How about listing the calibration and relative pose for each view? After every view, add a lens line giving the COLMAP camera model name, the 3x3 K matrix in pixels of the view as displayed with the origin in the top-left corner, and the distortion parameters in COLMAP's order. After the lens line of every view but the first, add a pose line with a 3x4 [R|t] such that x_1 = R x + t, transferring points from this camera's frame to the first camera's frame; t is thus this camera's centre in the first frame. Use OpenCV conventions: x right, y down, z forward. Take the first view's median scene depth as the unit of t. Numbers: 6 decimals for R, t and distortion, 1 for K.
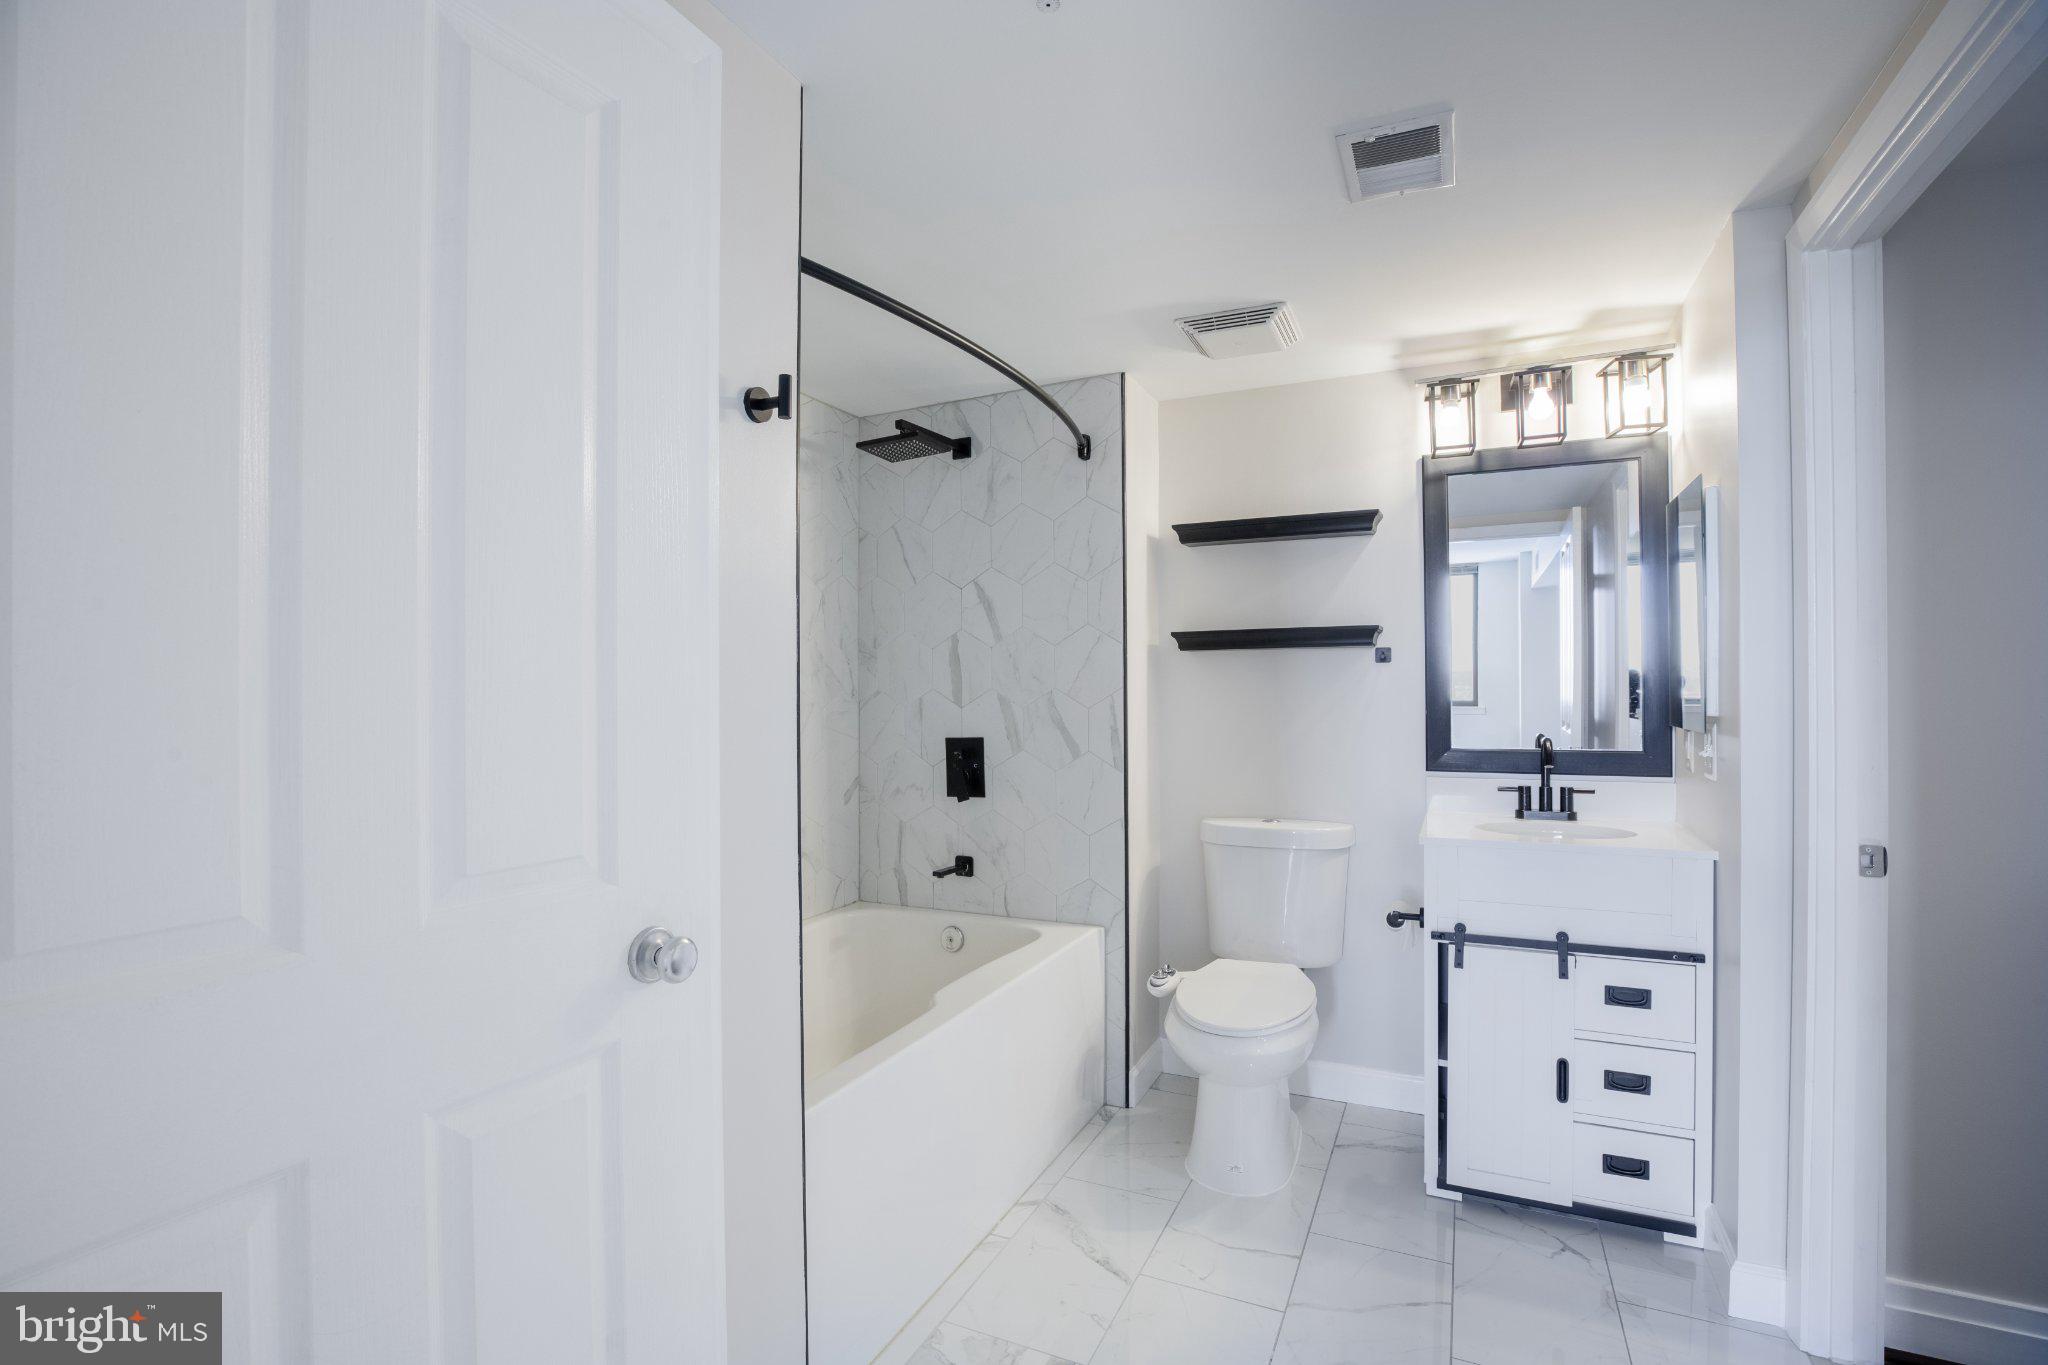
lens RADIAL K [[920.2, 0, 1032.6], [0, 920.2, 687.0], [0, 0, 1]] dist [0.005831, 0.000050]
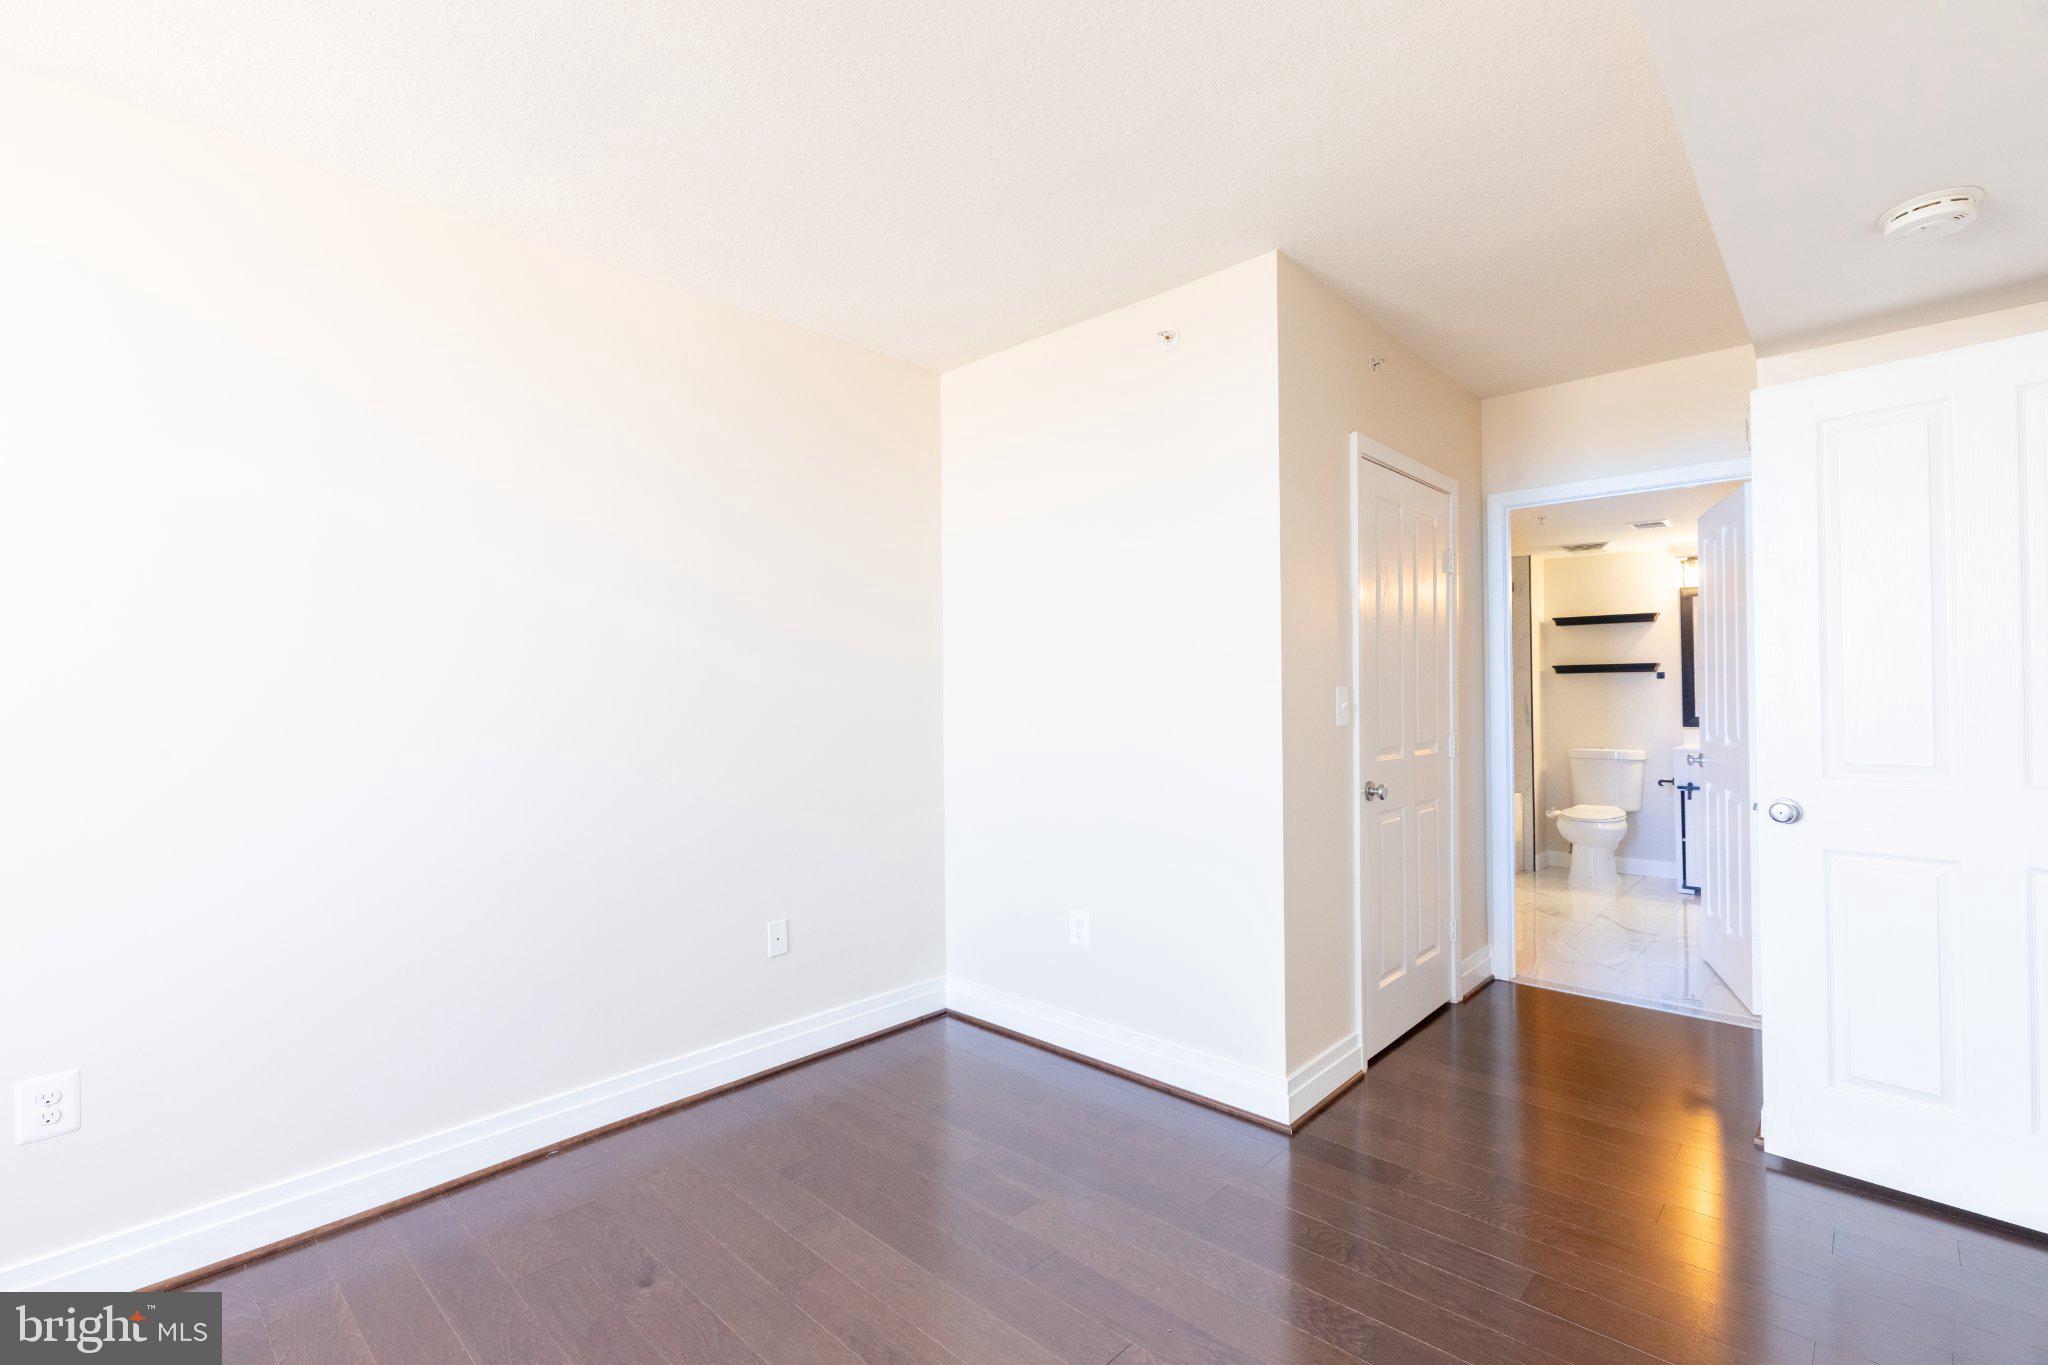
lens RADIAL K [[920.2, 0, 1011.7], [0, 920.2, 684.7], [0, 0, 1]] dist [0.005831, 0.000050]
pose [[0.947710, -0.006238, -0.319071, -0.417697], [0.005815, 0.999980, -0.002279, -0.015463], [0.319079, 0.000304, 0.947728, -1.694977]]
